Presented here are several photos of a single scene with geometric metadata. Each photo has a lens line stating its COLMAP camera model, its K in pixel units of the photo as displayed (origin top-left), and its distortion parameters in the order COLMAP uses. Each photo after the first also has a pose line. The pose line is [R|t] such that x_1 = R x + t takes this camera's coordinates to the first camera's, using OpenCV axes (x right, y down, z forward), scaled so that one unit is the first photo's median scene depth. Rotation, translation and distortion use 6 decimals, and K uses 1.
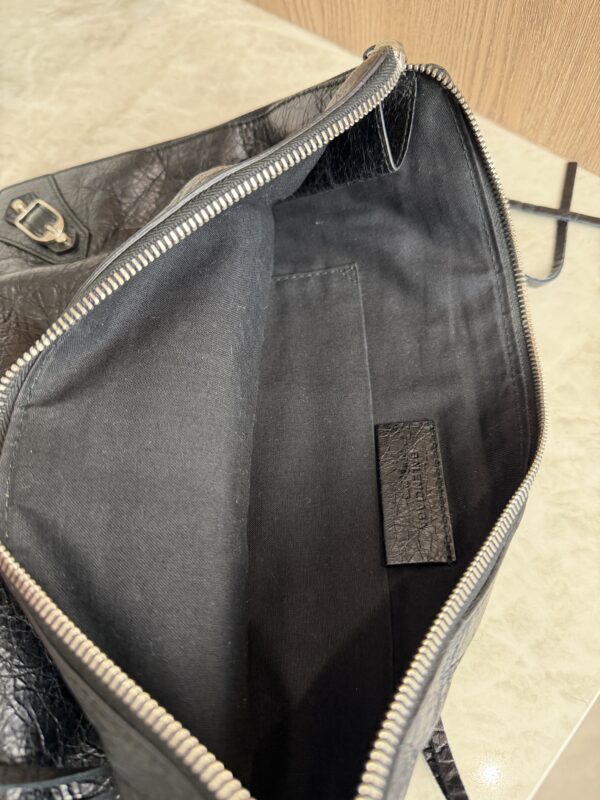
lens RADIAL K [[594.4, 0, 302.7], [0, 594.4, 402.4], [0, 0, 1]] dist [-0.046735, 0.009311]
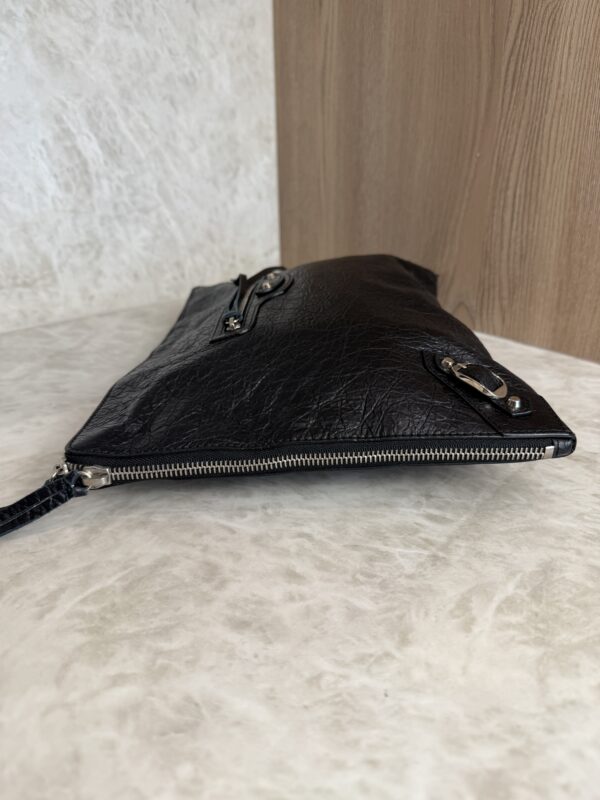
lens RADIAL K [[587.2, 0, 298.0], [0, 587.2, 399.0], [0, 0, 1]] dist [-0.029730, 0.000048]
pose [[0.989080, 0.103759, -0.104666, -0.430621], [-0.146614, 0.765018, -0.627098, 0.710164], [0.015004, 0.635596, 0.771876, -0.071244]]
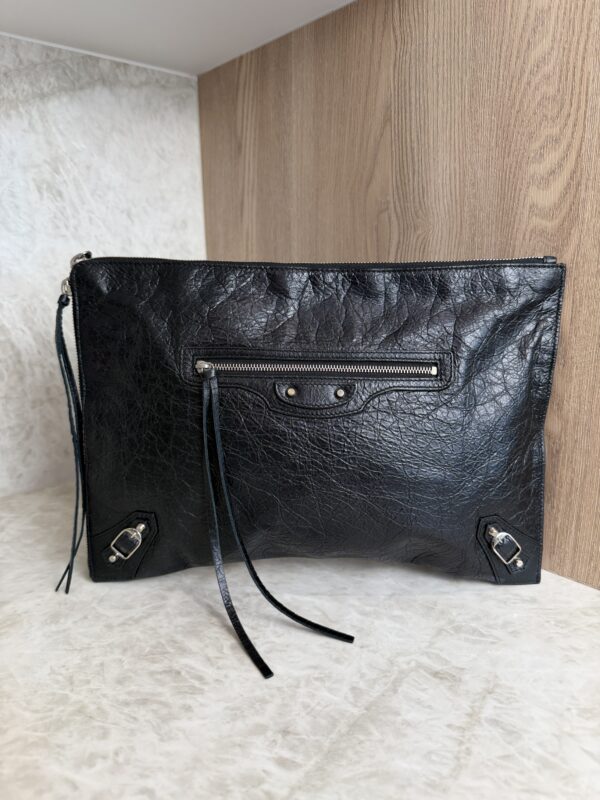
lens RADIAL K [[580.0, 0, 302.5], [0, 580.0, 398.7], [0, 0, 1]] dist [-0.014270, -0.005984]
pose [[0.993820, 0.071380, -0.085005, -0.187738], [-0.110988, 0.627641, -0.770551, 0.557210], [-0.001649, 0.775224, 0.631685, -0.297828]]
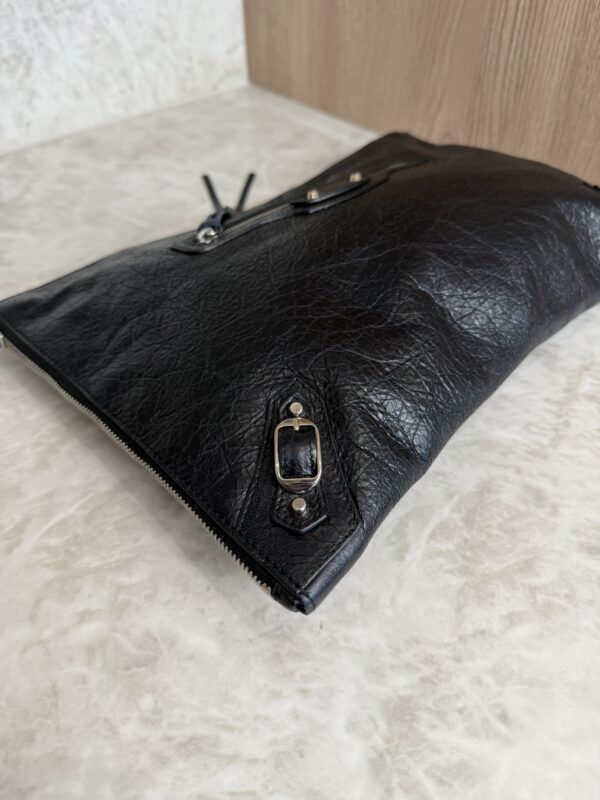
lens RADIAL K [[594.4, 0, 302.7], [0, 594.4, 402.4], [0, 0, 1]] dist [-0.046735, 0.009311]
pose [[0.992192, 0.119389, -0.036065, -0.392598], [-0.124686, 0.943094, -0.308265, 0.473423], [-0.002791, 0.310355, 0.950617, -0.177633]]
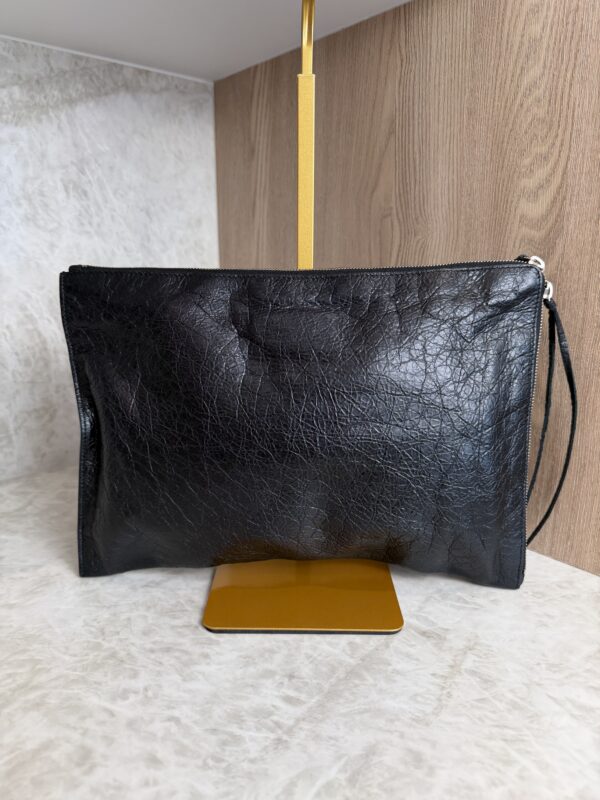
lens RADIAL K [[578.7, 0, 298.2], [0, 578.7, 397.4], [0, 0, 1]] dist [-0.014908, -0.006828]
pose [[0.991472, 0.092026, -0.092272, -0.192424], [-0.129826, 0.635970, -0.760715, 0.693416], [-0.011324, 0.766207, 0.642494, -0.402551]]
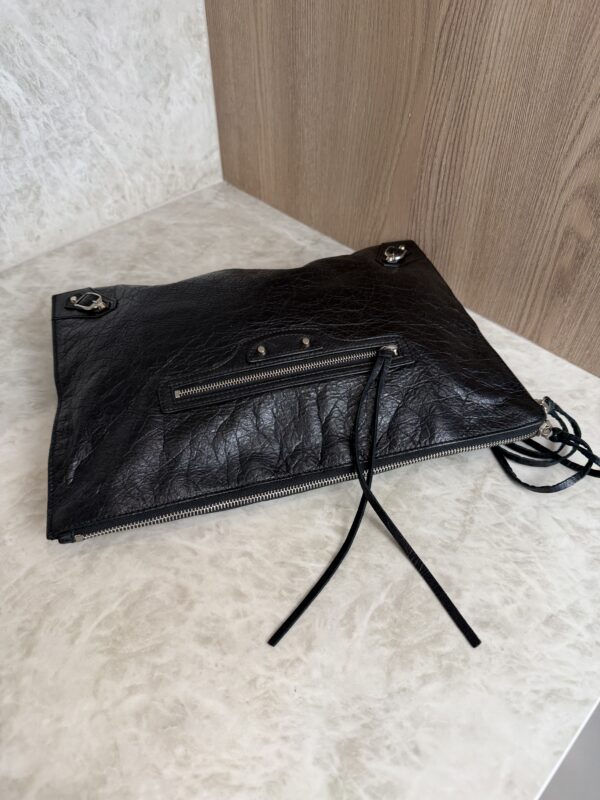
lens RADIAL K [[578.7, 0, 298.2], [0, 578.7, 397.4], [0, 0, 1]] dist [-0.014908, -0.006828]
pose [[0.995891, 0.090544, -0.001746, -0.406199], [-0.086730, 0.948041, -0.306100, 0.293425], [-0.026060, 0.304993, 0.951998, -0.631511]]
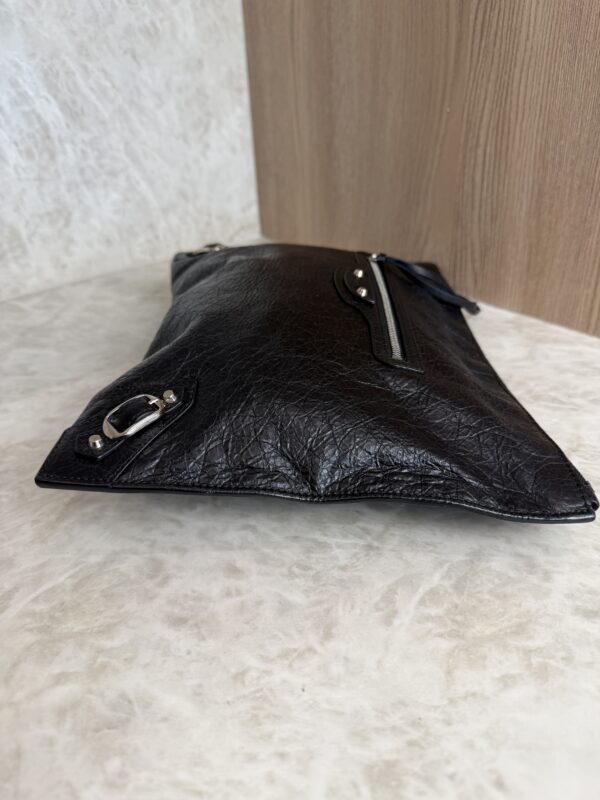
lens RADIAL K [[589.0, 0, 303.1], [0, 589.0, 401.8], [0, 0, 1]] dist [-0.042082, 0.012945]
pose [[0.990850, 0.089526, -0.100999, -0.310721], [-0.129951, 0.834920, -0.534810, 0.615222], [0.036447, 0.543041, 0.838915, -0.154719]]
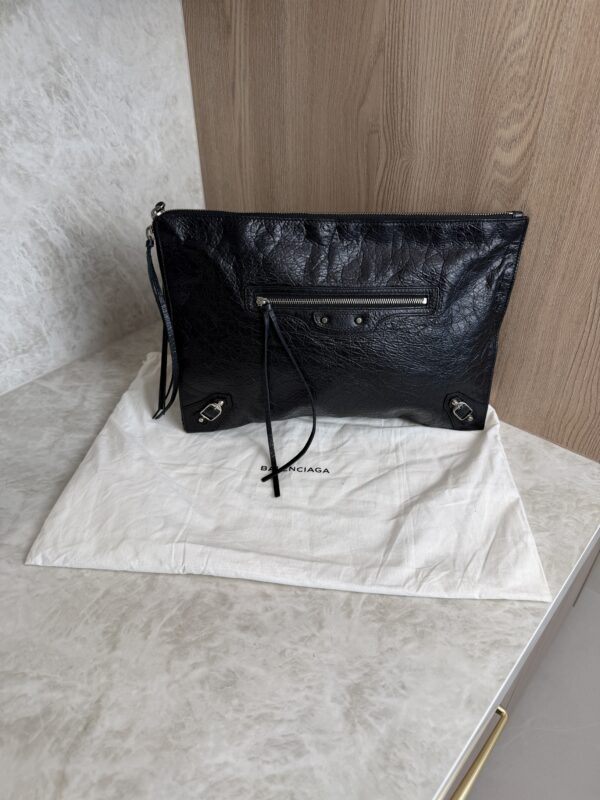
lens RADIAL K [[574.5, 0, 300.0], [0, 574.5, 400.0], [0, 0, 1]] dist [-0.007458, -0.006846]
pose [[0.998515, 0.032082, 0.044035, -0.499324], [-0.008873, 0.893207, -0.449558, 0.602989], [-0.053756, 0.448499, 0.892165, -1.130491]]
